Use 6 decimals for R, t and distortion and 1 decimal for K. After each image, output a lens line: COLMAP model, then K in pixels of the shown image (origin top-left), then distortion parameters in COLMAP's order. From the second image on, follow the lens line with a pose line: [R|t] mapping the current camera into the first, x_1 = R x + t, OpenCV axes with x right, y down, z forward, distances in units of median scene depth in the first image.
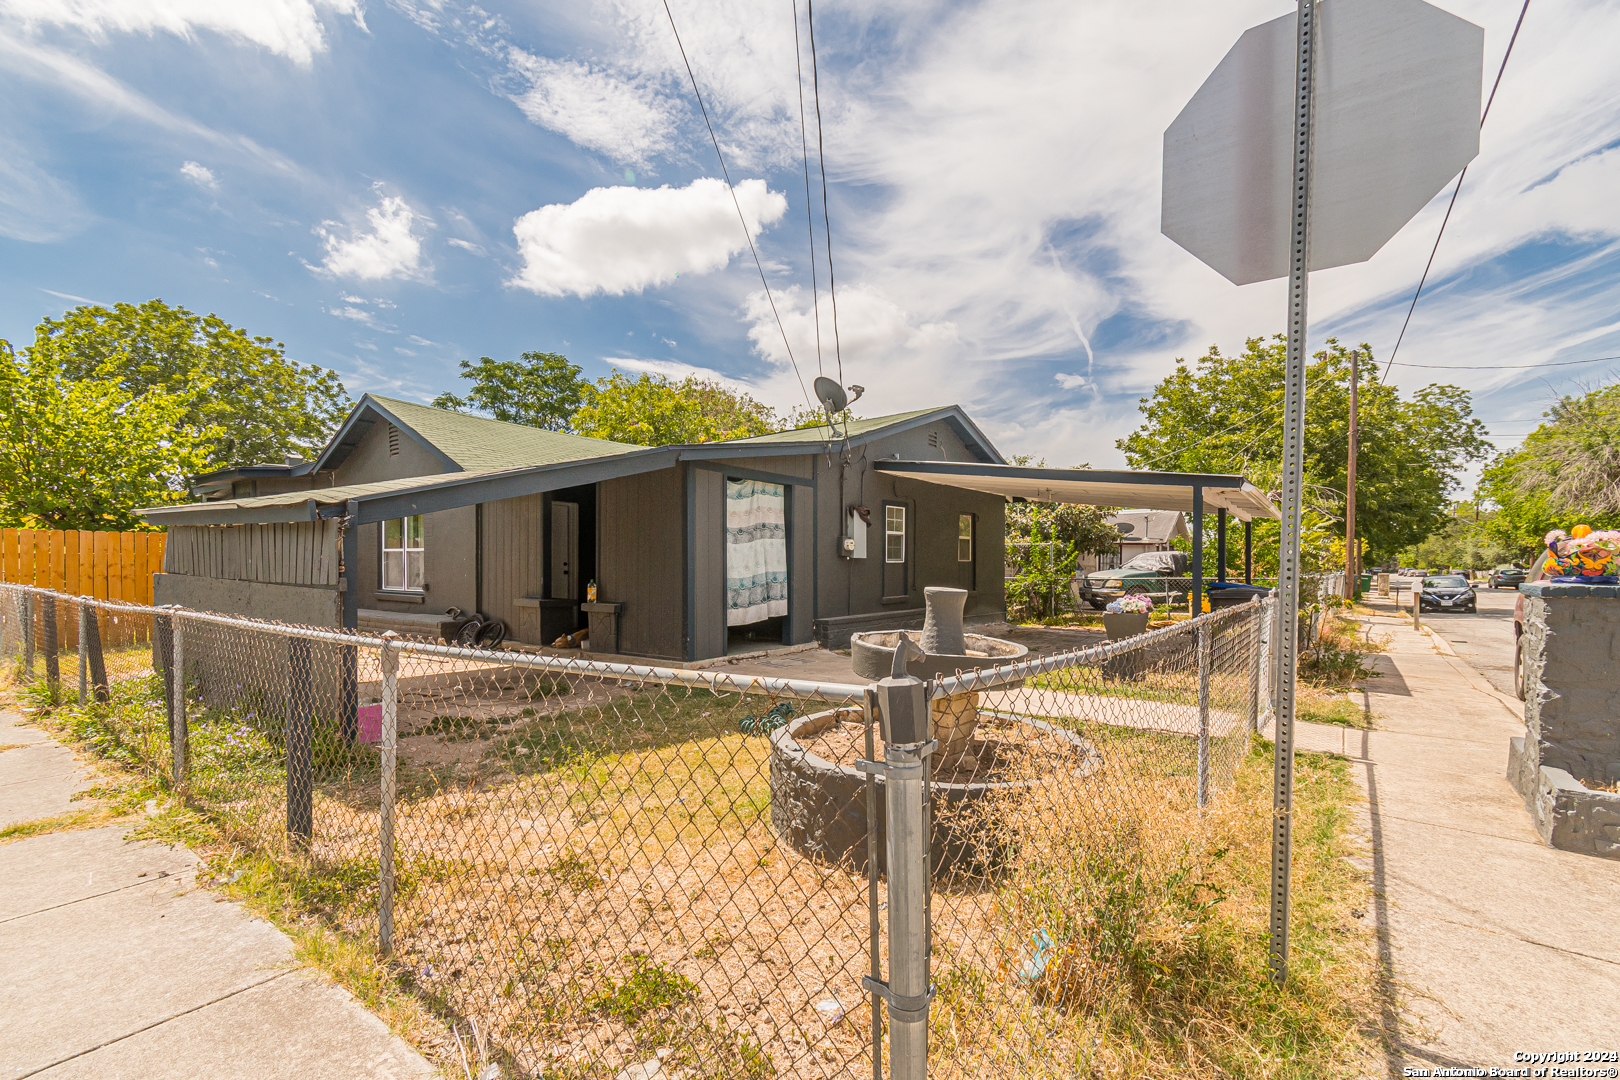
lens RADIAL K [[729.1, 0, 828.8], [0, 729.1, 560.3], [0, 0, 1]] dist [0.005496, -0.003071]
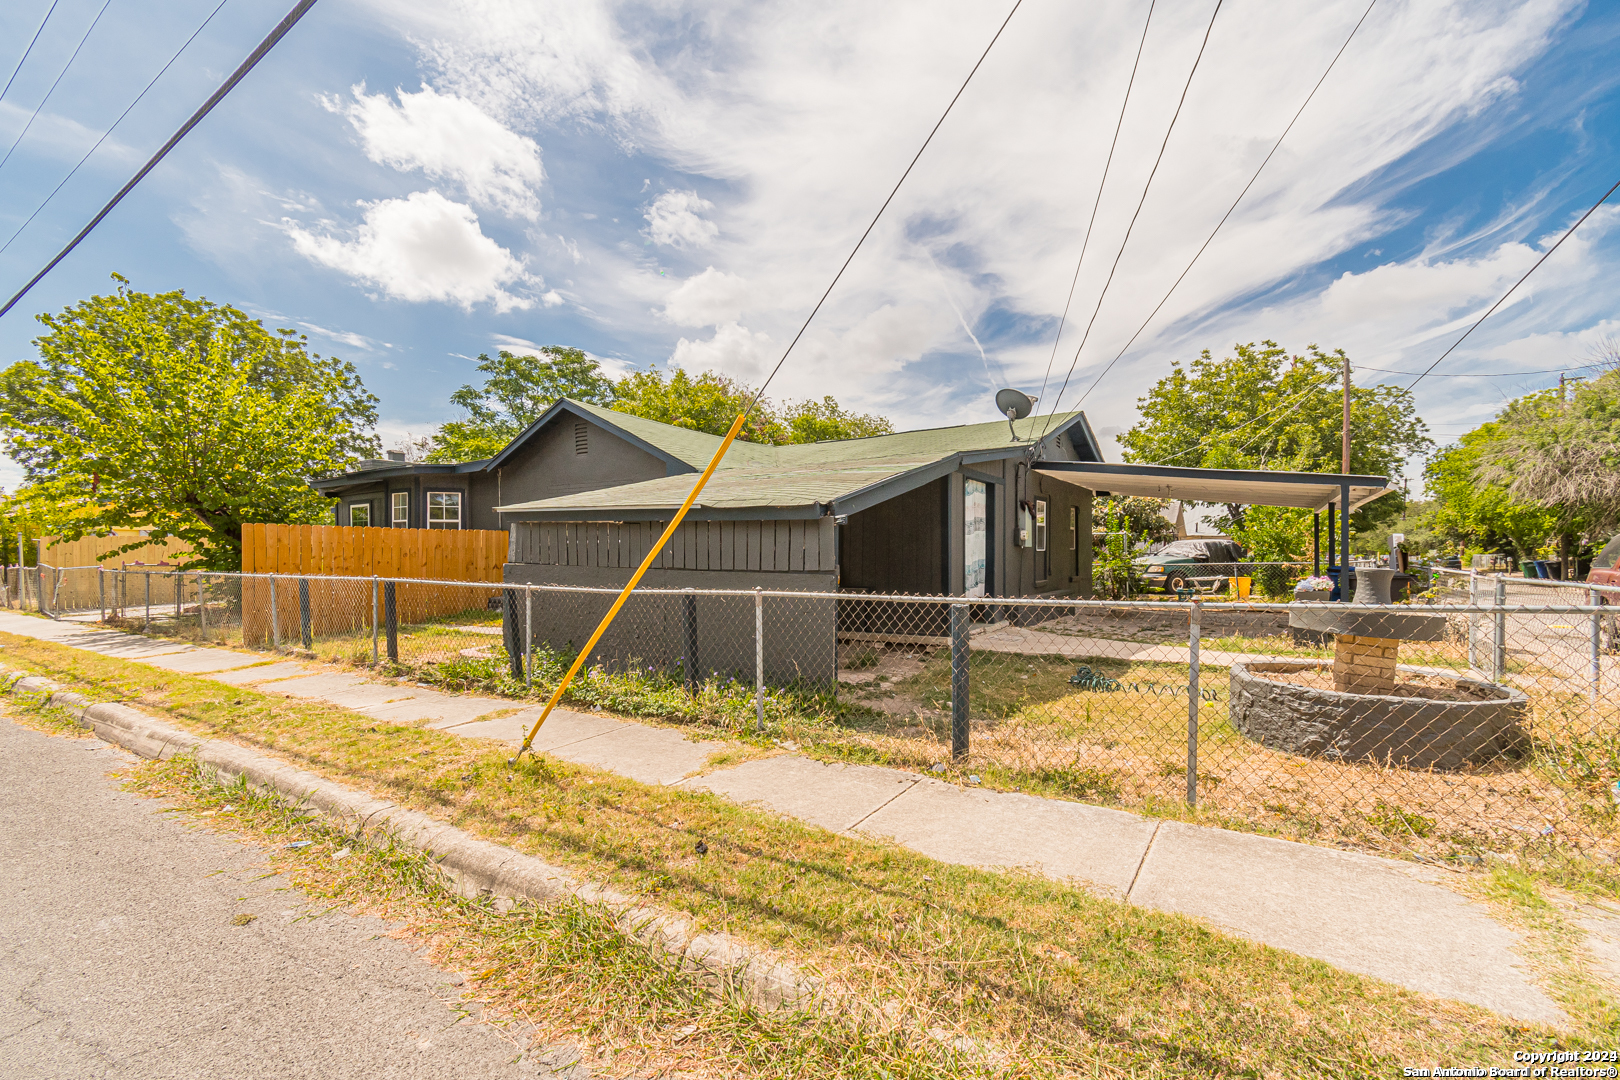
lens RADIAL K [[729.1, 0, 799.8], [0, 729.1, 540.5], [0, 0, 1]] dist [0.005496, -0.003071]
pose [[0.997959, -0.004229, 0.063713, -0.140911], [0.004998, 0.999917, -0.011910, -0.000653], [-0.063657, 0.012204, 0.997897, -0.040700]]
